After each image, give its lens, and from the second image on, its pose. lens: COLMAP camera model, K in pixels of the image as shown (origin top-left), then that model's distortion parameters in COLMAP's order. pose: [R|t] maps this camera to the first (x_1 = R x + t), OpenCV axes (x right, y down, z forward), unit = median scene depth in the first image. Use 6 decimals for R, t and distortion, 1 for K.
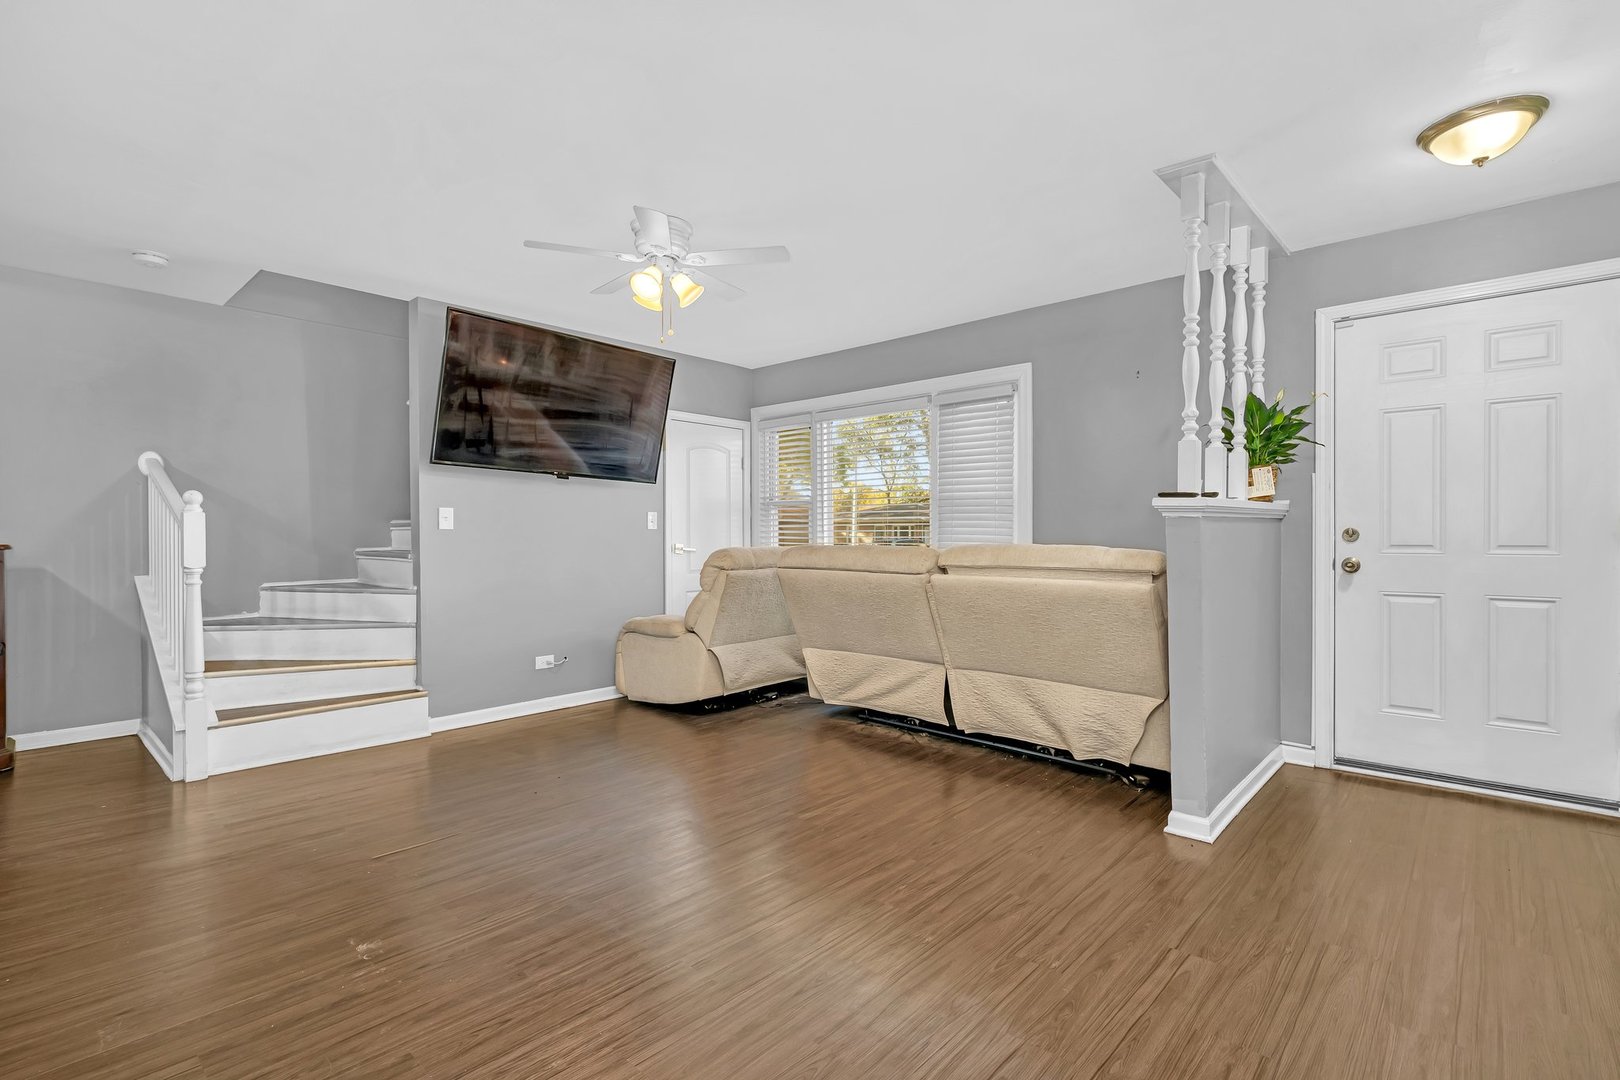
lens RADIAL K [[771.8, 0, 810.0], [0, 771.8, 540.0], [0, 0, 1]] dist [0.000646, 0.000079]
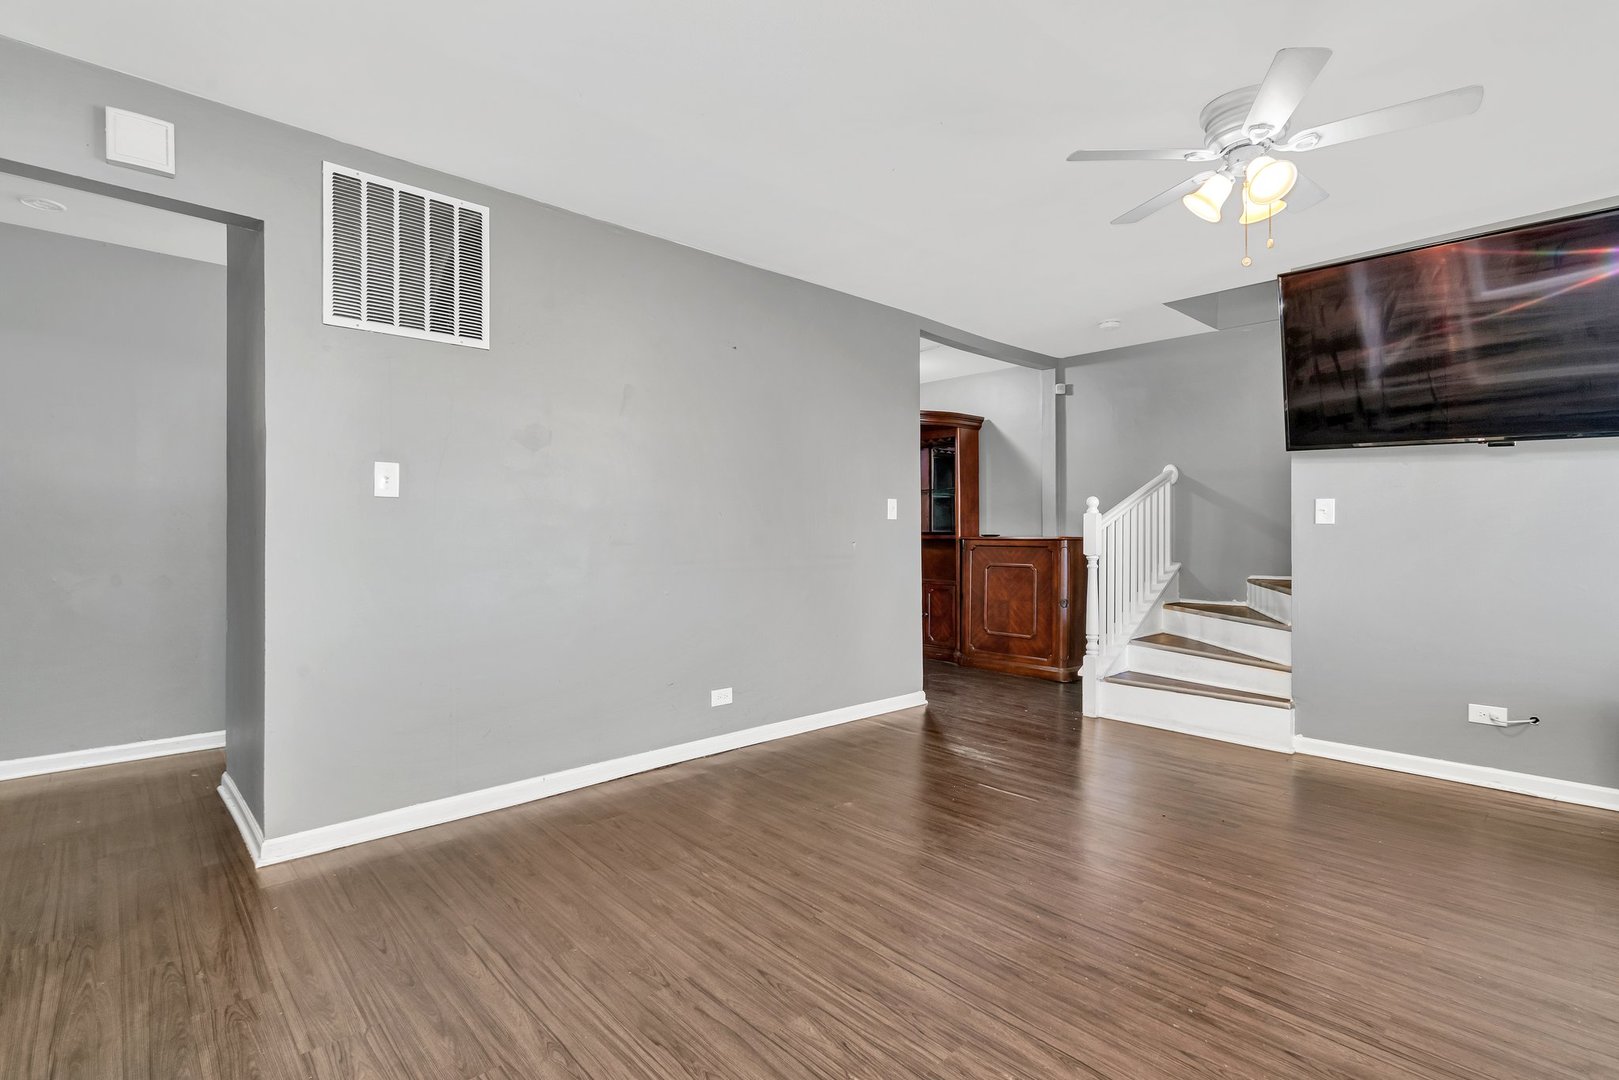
lens RADIAL K [[758.4, 0, 814.9], [0, 758.4, 535.2], [0, 0, 1]] dist [-0.002534, -0.000426]
pose [[-0.085258, 0.003380, -0.996353, 0.437235], [-0.014233, 0.999888, 0.004610, 0.003409], [0.996257, 0.014574, -0.085200, 0.522520]]
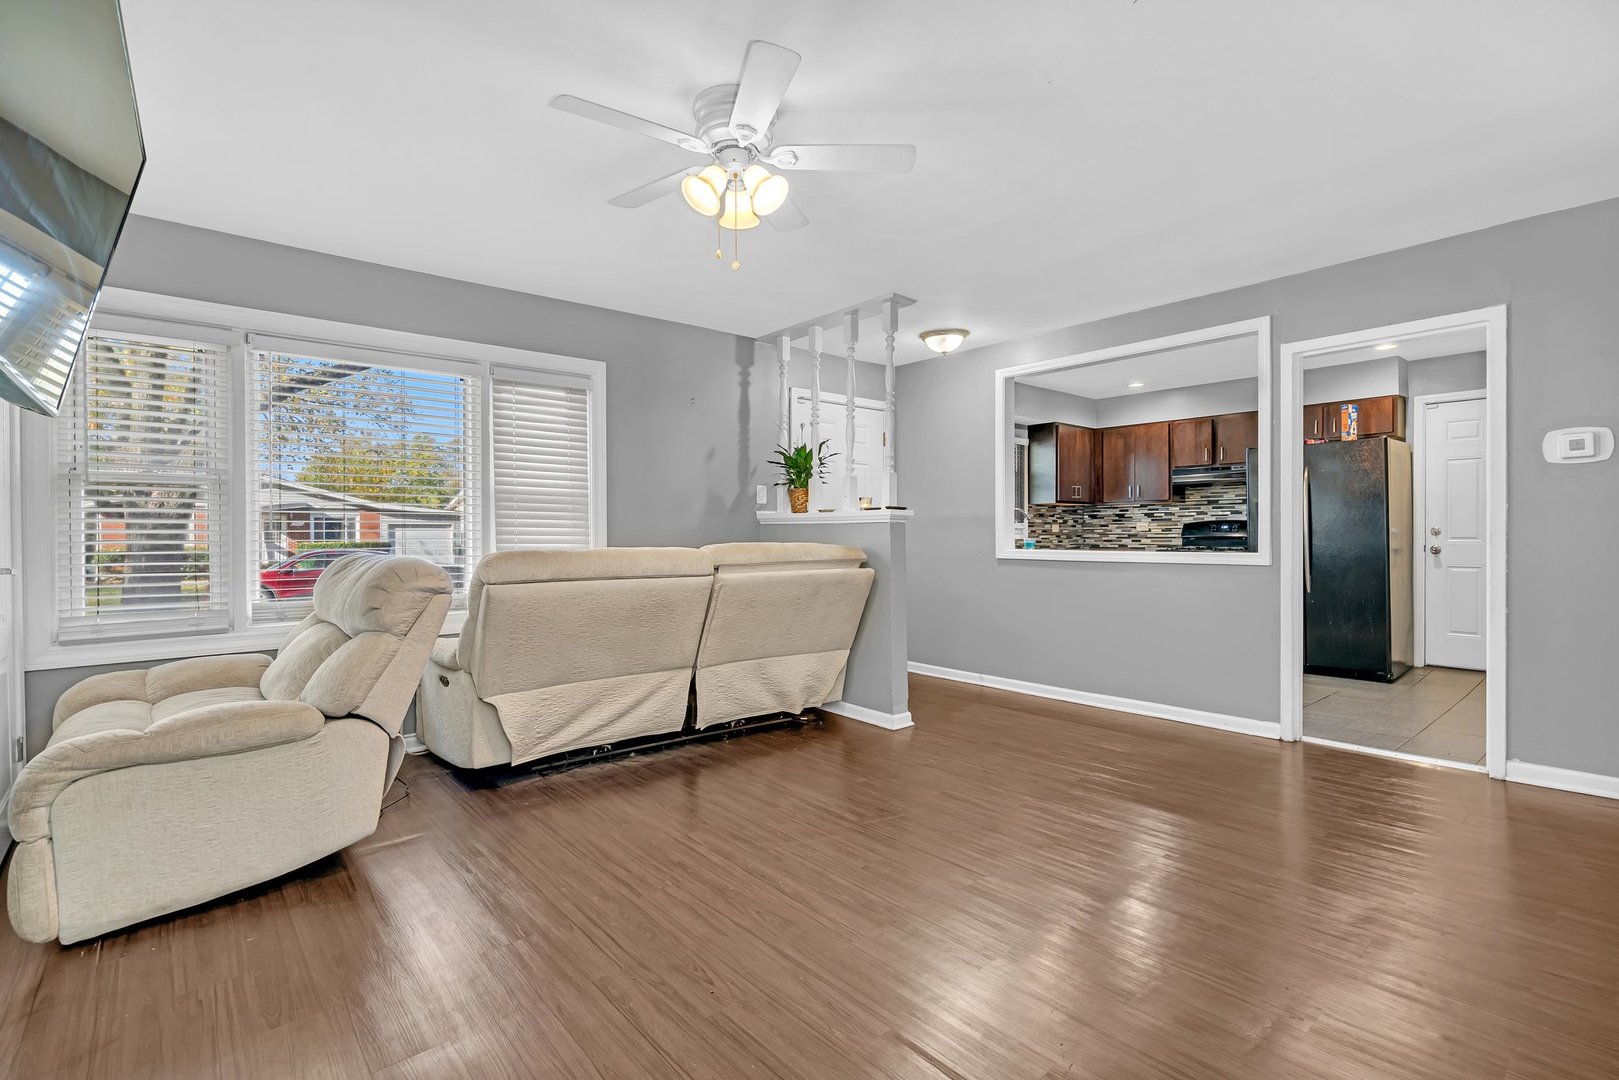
lens RADIAL K [[758.4, 0, 814.9], [0, 758.4, 535.2], [0, 0, 1]] dist [-0.002534, -0.000426]
pose [[0.117702, -0.000509, 0.993049, -0.707244], [0.013329, 0.999911, -0.001068, -0.002877], [-0.992959, 0.013362, 0.117699, 0.672306]]
